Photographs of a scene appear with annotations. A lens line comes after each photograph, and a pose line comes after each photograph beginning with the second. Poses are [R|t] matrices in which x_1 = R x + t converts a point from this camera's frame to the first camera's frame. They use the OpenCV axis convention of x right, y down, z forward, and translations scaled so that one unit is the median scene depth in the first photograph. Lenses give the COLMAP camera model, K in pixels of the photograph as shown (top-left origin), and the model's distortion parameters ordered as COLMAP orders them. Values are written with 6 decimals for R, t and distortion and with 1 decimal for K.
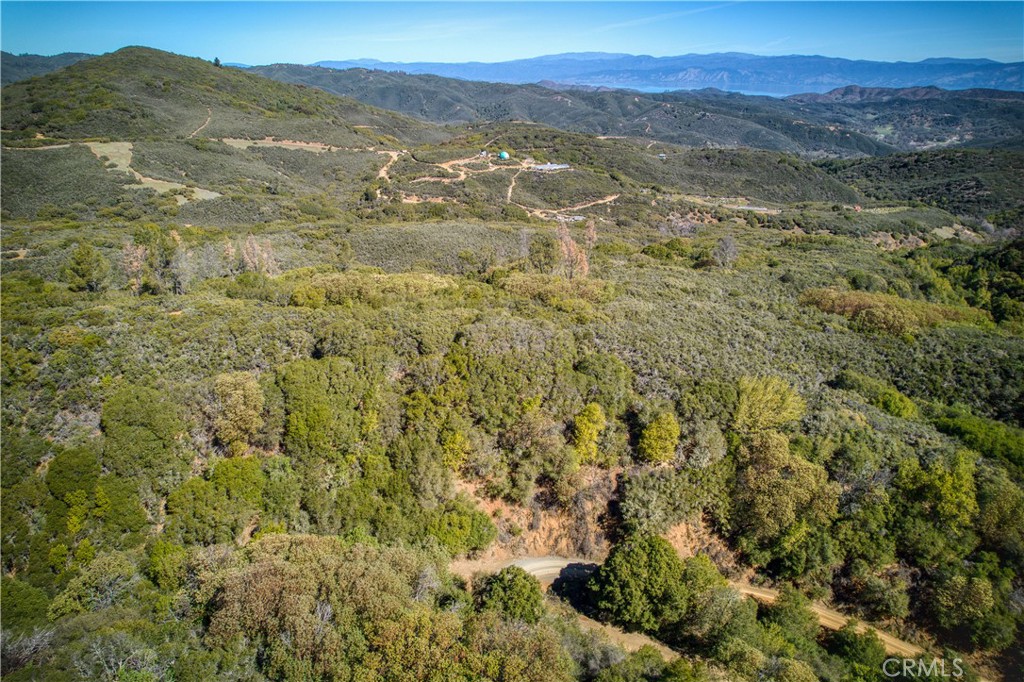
lens RADIAL K [[660.1, 0, 512.7], [0, 660.1, 344.3], [0, 0, 1]] dist [-0.048153, 0.032915]
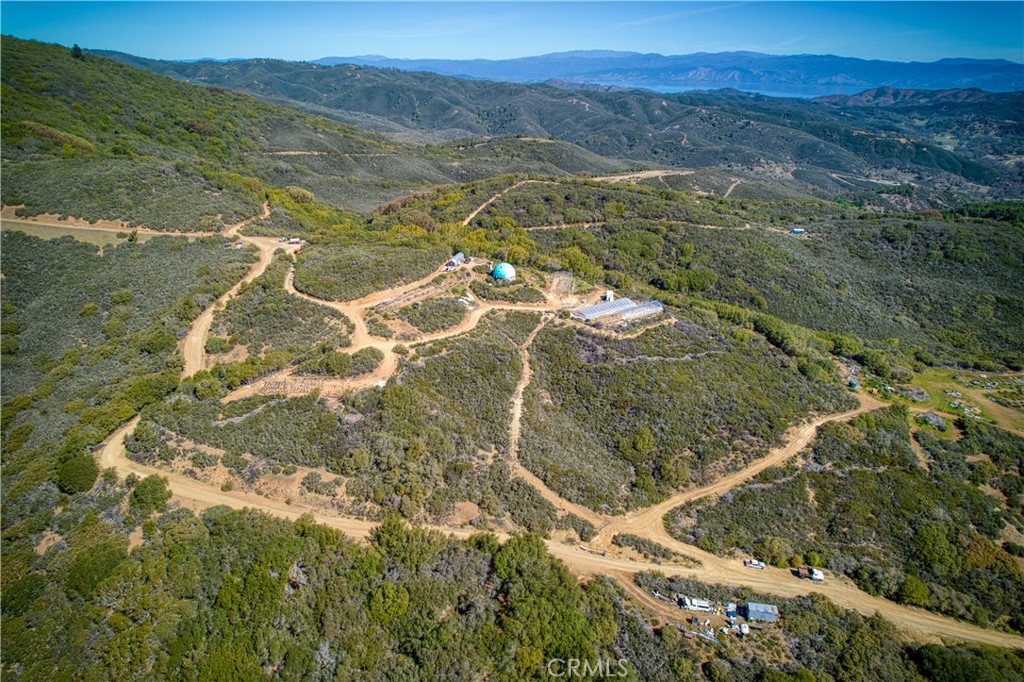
lens RADIAL K [[660.1, 0, 505.4], [0, 660.1, 343.4], [0, 0, 1]] dist [-0.048153, 0.032915]
pose [[0.999778, 0.013648, -0.016081, -0.004650], [-0.013613, 0.999905, 0.002297, -0.244774], [0.016111, -0.002077, 0.999868, 0.582041]]
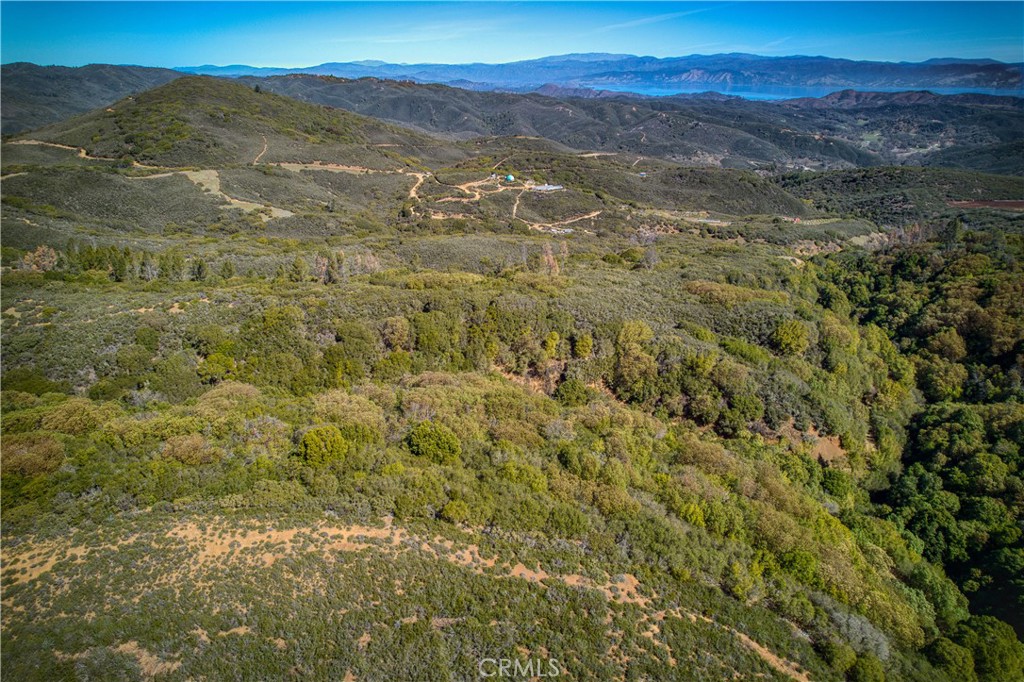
lens RADIAL K [[660.1, 0, 515.6], [0, 660.1, 344.1], [0, 0, 1]] dist [-0.048153, 0.032915]
pose [[0.999996, -0.001196, -0.002459, -0.000241], [0.001193, 0.999999, -0.001005, 0.026646], [0.002460, 0.001002, 0.999996, -0.239803]]
